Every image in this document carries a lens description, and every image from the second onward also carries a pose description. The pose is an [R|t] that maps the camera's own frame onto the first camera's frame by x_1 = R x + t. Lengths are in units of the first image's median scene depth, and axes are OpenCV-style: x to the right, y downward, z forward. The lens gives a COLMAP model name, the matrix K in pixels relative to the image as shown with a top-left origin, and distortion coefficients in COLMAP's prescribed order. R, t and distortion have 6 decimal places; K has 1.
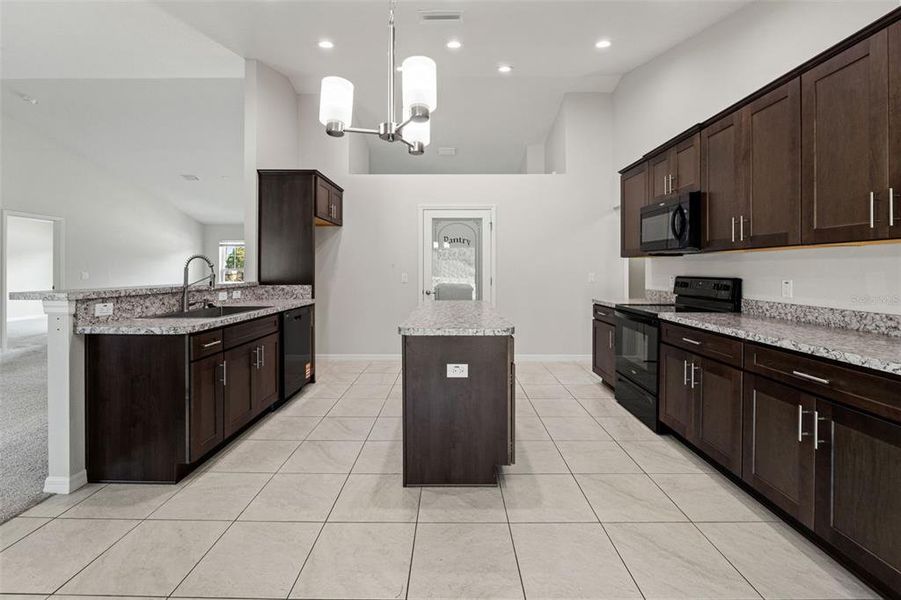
lens RADIAL K [[390.4, 0, 450.3], [0, 390.4, 270.9], [0, 0, 1]] dist [-0.005940, -0.000245]
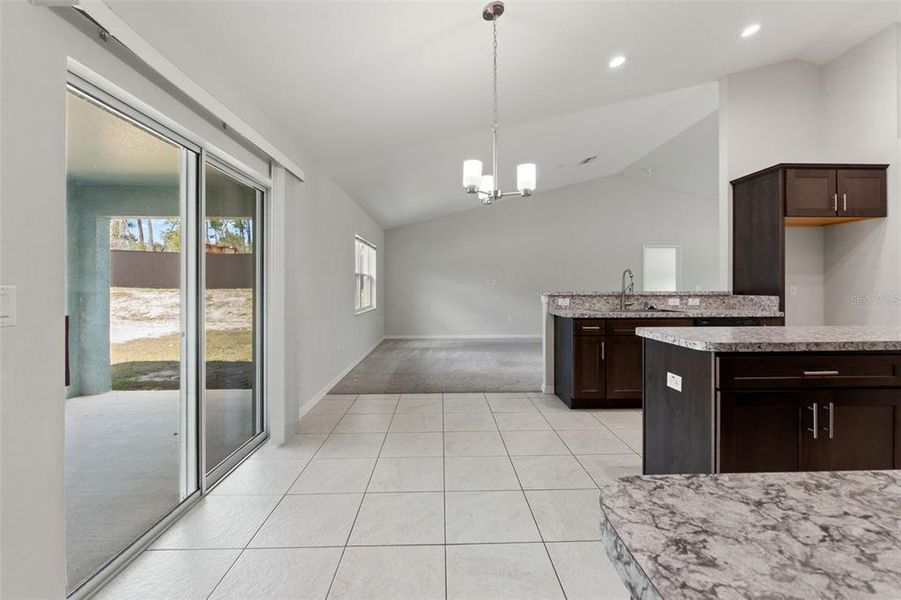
lens RADIAL K [[383.2, 0, 450.8], [0, 383.2, 287.9], [0, 0, 1]] dist [-0.004577, -0.000209]
pose [[0.033200, 0.002325, -0.999446, 0.684134], [-0.000969, 0.999997, 0.002295, 0.023991], [0.999448, 0.000892, 0.033202, 0.330498]]
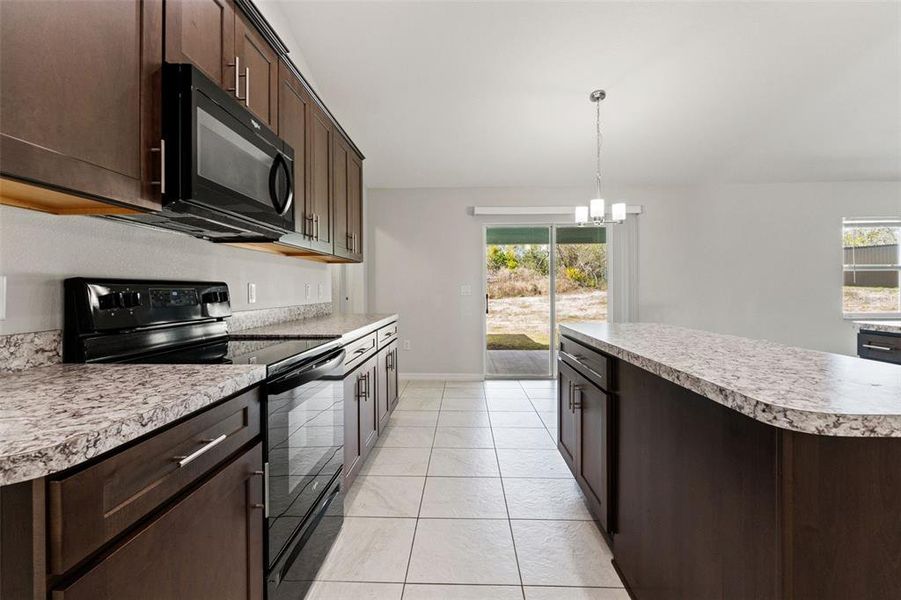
lens RADIAL K [[407.2, 0, 449.2], [0, 407.2, 287.9], [0, 0, 1]] dist [-0.001990, -0.000281]
pose [[-0.999354, 0.003908, 0.035718, 0.323763], [0.003942, 0.999992, 0.000878, 0.029108], [-0.035715, 0.001018, -0.999362, 1.631270]]
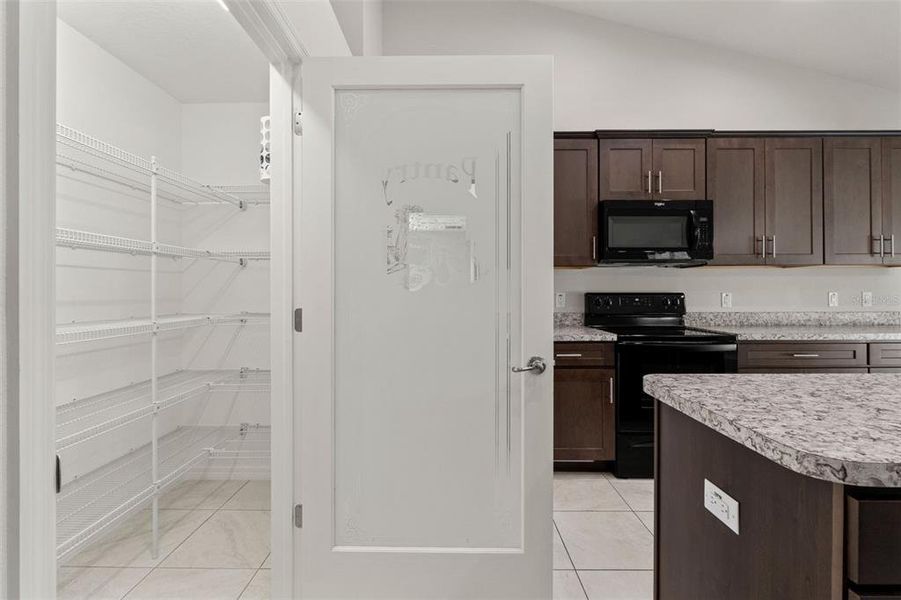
lens RADIAL K [[392.0, 0, 449.3], [0, 392.0, 291.5], [0, 0, 1]] dist [-0.001230, -0.000111]
pose [[0.004646, 0.000402, 0.999989, -0.312989], [0.005569, 0.999984, -0.000428, 0.012168], [-0.999974, 0.005571, 0.004643, 1.583807]]
